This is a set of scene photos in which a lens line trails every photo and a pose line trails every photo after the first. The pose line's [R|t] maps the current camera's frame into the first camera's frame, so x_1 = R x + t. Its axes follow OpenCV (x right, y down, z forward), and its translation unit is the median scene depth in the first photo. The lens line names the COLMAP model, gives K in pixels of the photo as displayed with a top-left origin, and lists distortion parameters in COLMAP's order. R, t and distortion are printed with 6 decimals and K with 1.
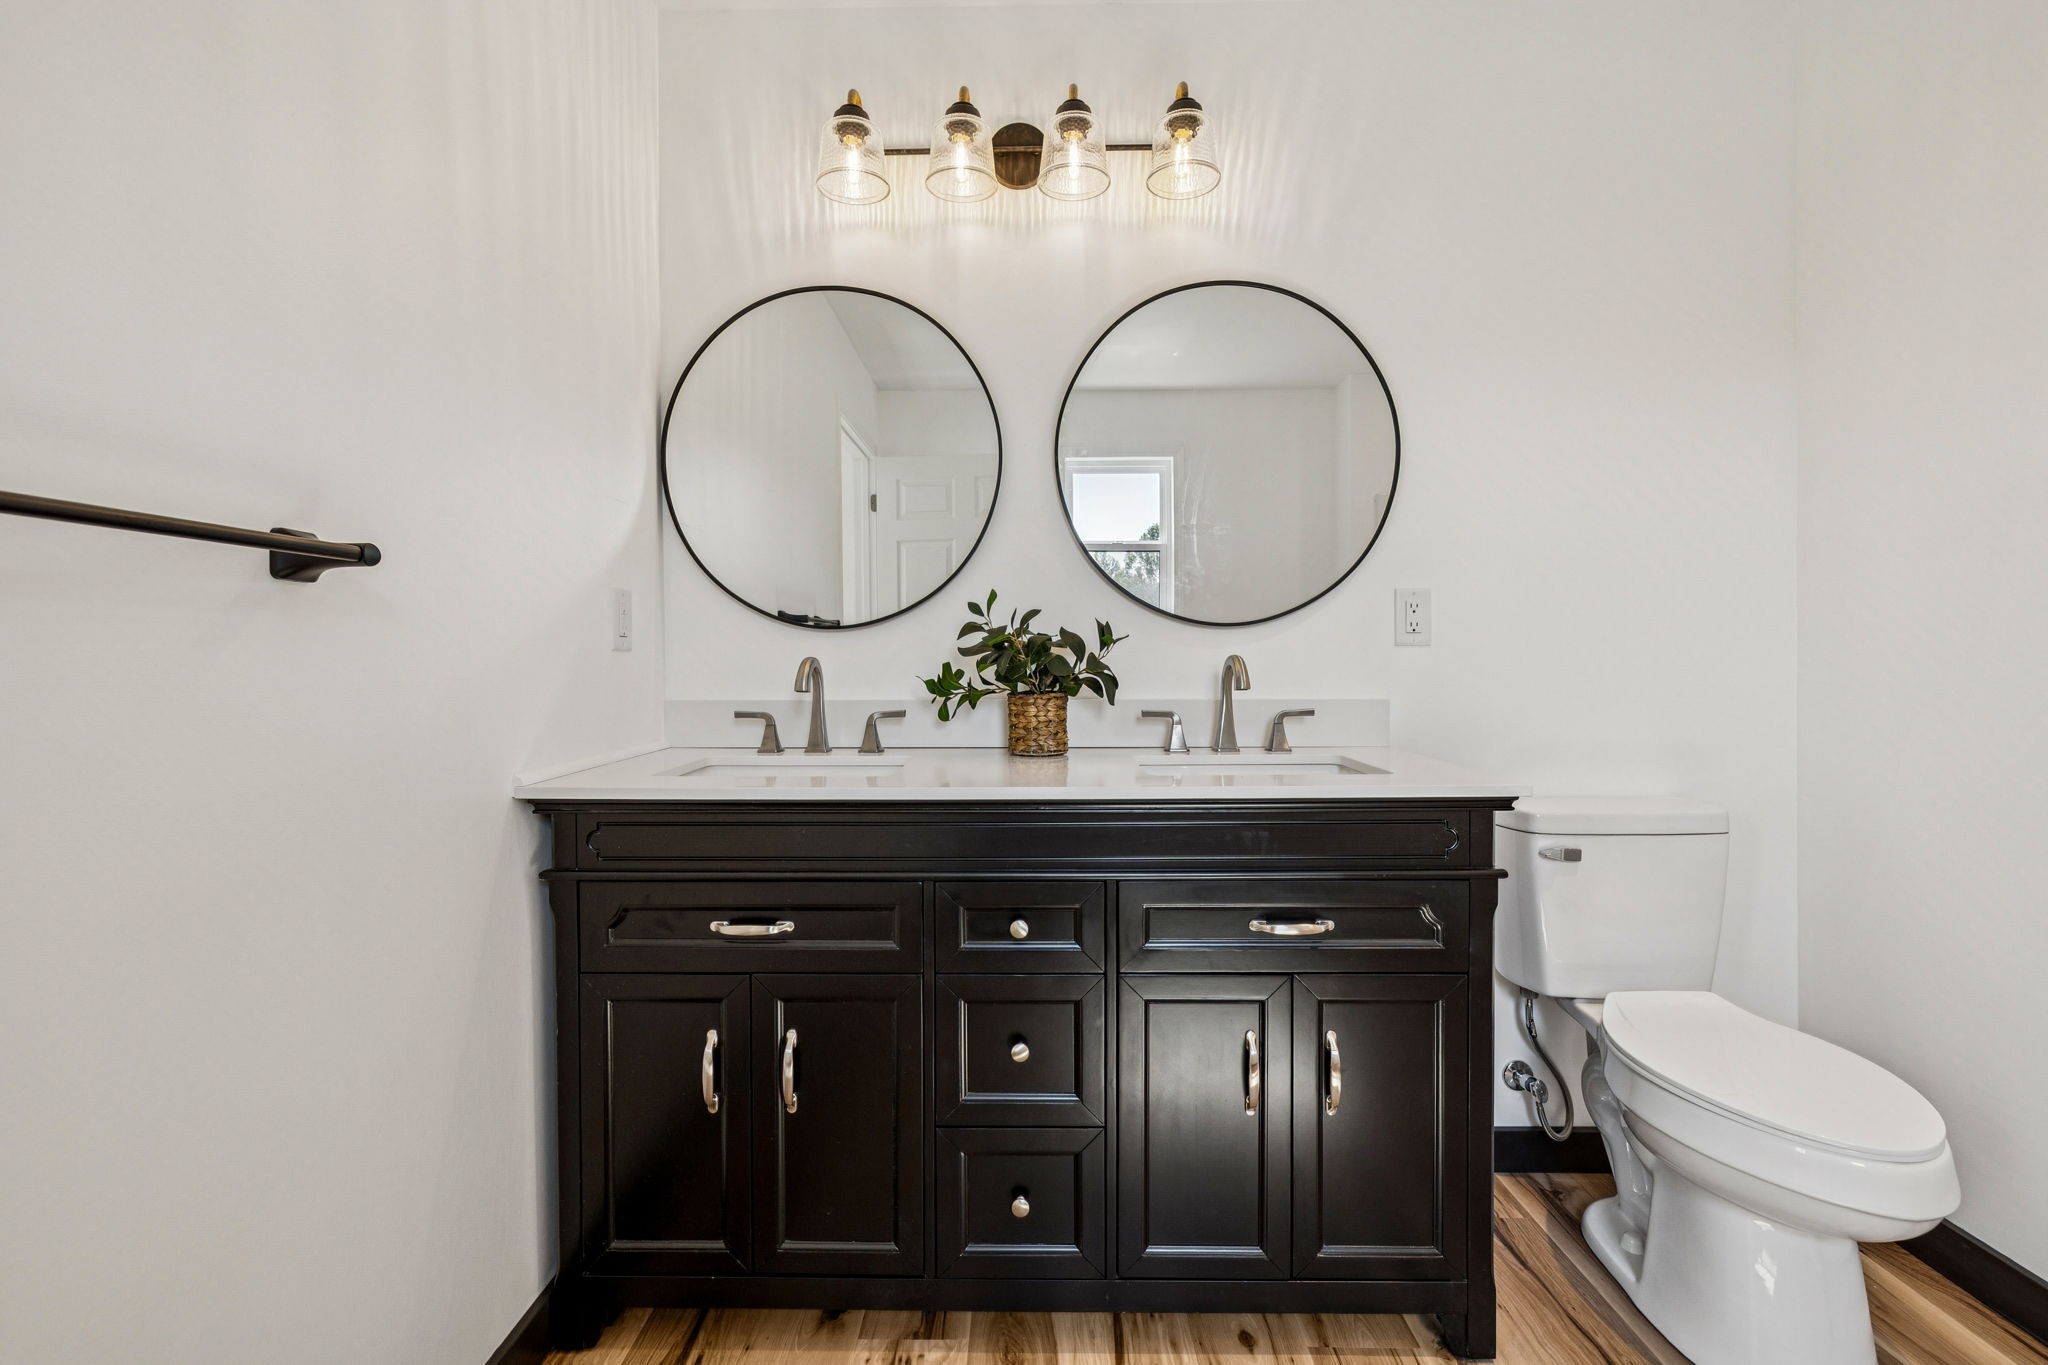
lens RADIAL K [[880.6, 0, 1020.3], [0, 880.6, 672.6], [0, 0, 1]] dist [0.000313, -0.001841]
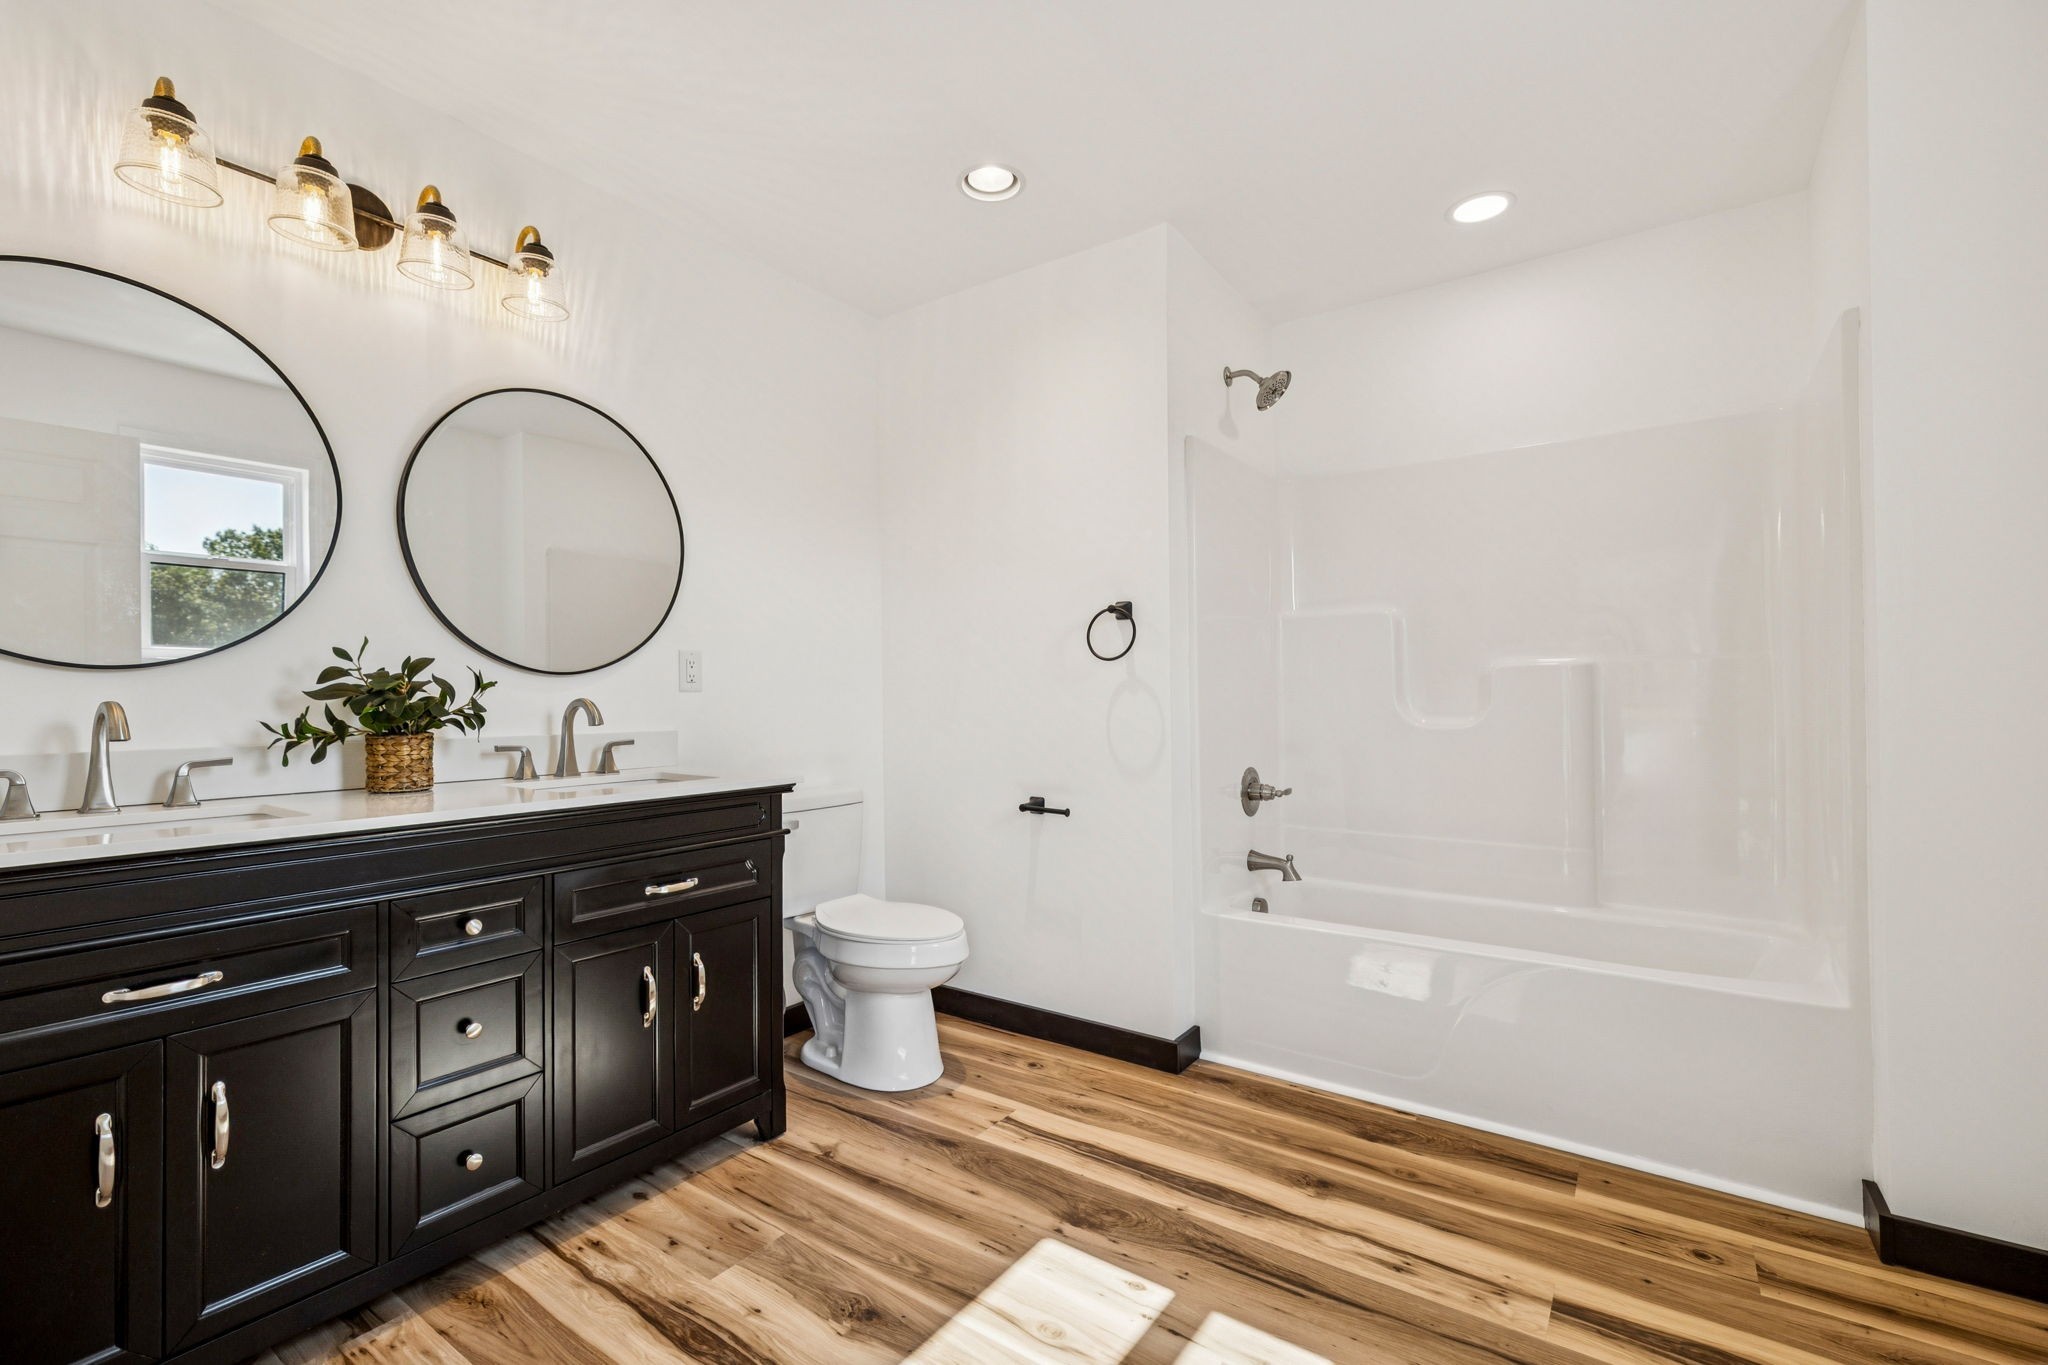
lens RADIAL K [[880.6, 0, 1025.3], [0, 880.6, 690.8], [0, 0, 1]] dist [0.000313, -0.001841]
pose [[0.563984, 0.006289, 0.825762, -0.442218], [0.014633, 0.999738, -0.017608, 0.000682], [-0.825656, 0.022014, 0.563744, -0.237567]]
